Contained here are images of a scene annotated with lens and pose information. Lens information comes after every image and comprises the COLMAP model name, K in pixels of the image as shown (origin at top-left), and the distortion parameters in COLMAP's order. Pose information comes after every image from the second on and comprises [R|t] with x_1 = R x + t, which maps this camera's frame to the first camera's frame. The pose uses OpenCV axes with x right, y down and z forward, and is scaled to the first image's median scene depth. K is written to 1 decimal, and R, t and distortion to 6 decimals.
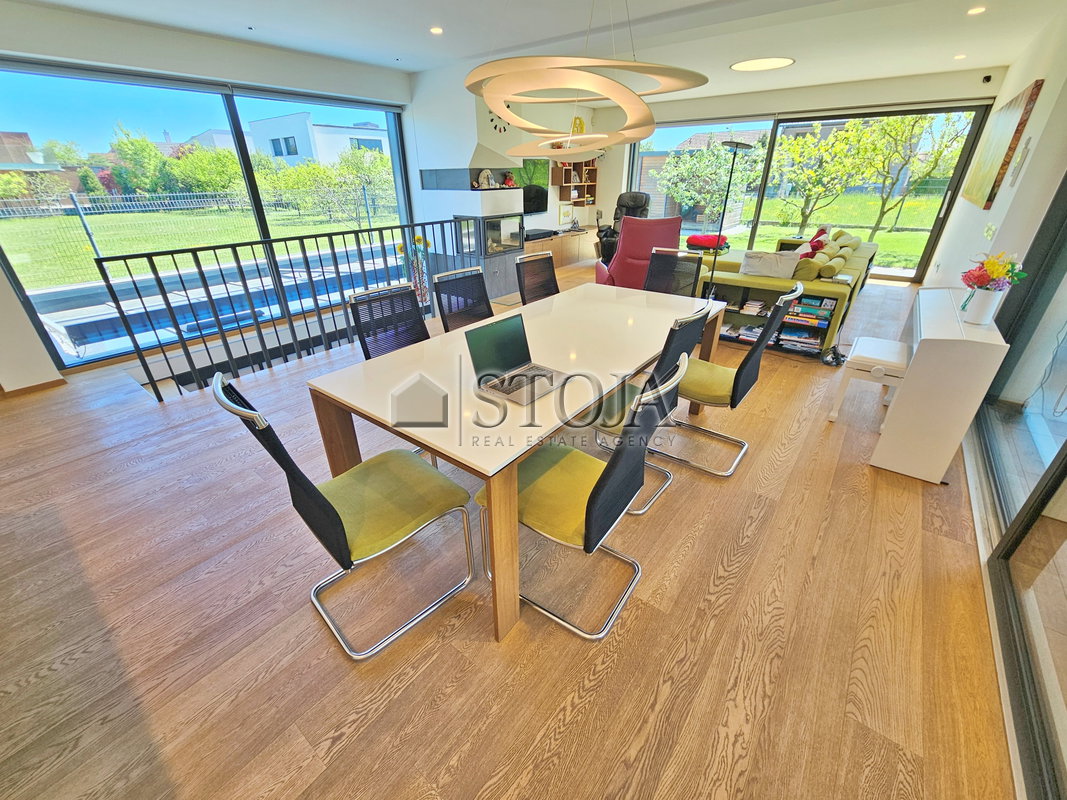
lens RADIAL K [[435.8, 0, 533.5], [0, 435.8, 398.8], [0, 0, 1]] dist [-0.004714, -0.000077]
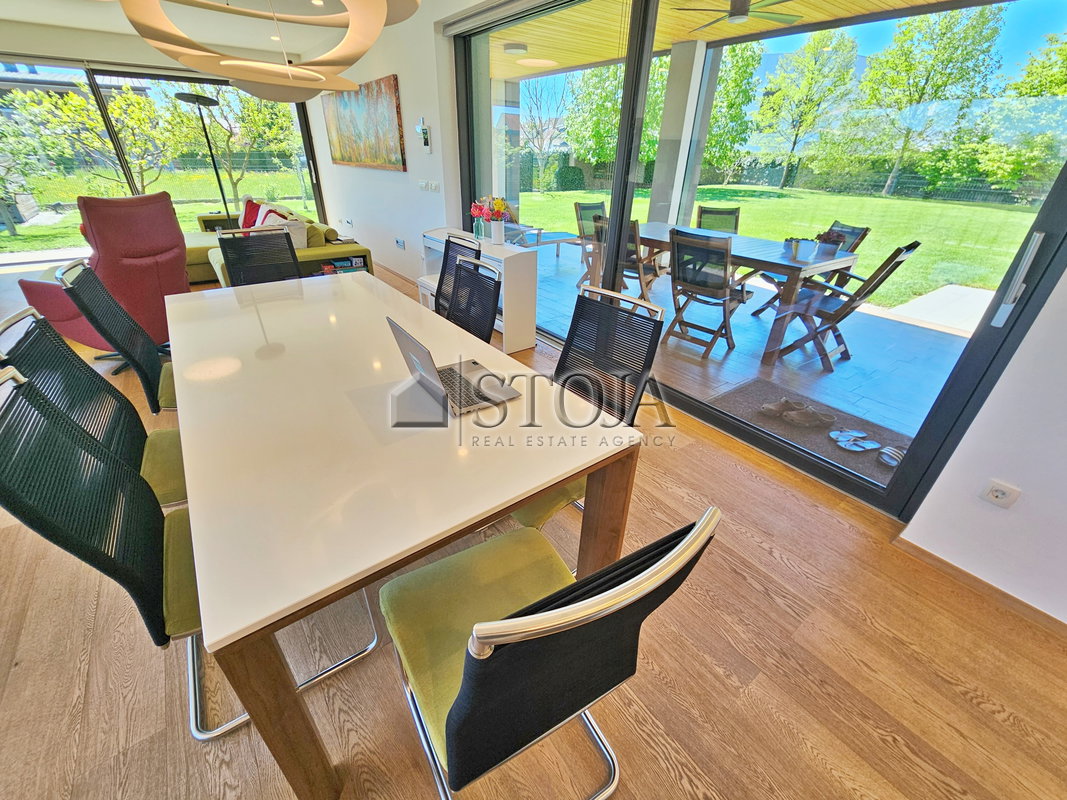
lens RADIAL K [[435.8, 0, 531.6], [0, 435.8, 402.9], [0, 0, 1]] dist [-0.004714, -0.000077]
pose [[0.272391, -0.463123, 0.843398, -0.851578], [0.421434, 0.845417, 0.328122, -0.271775], [-0.864984, 0.266059, 0.425460, 0.705896]]
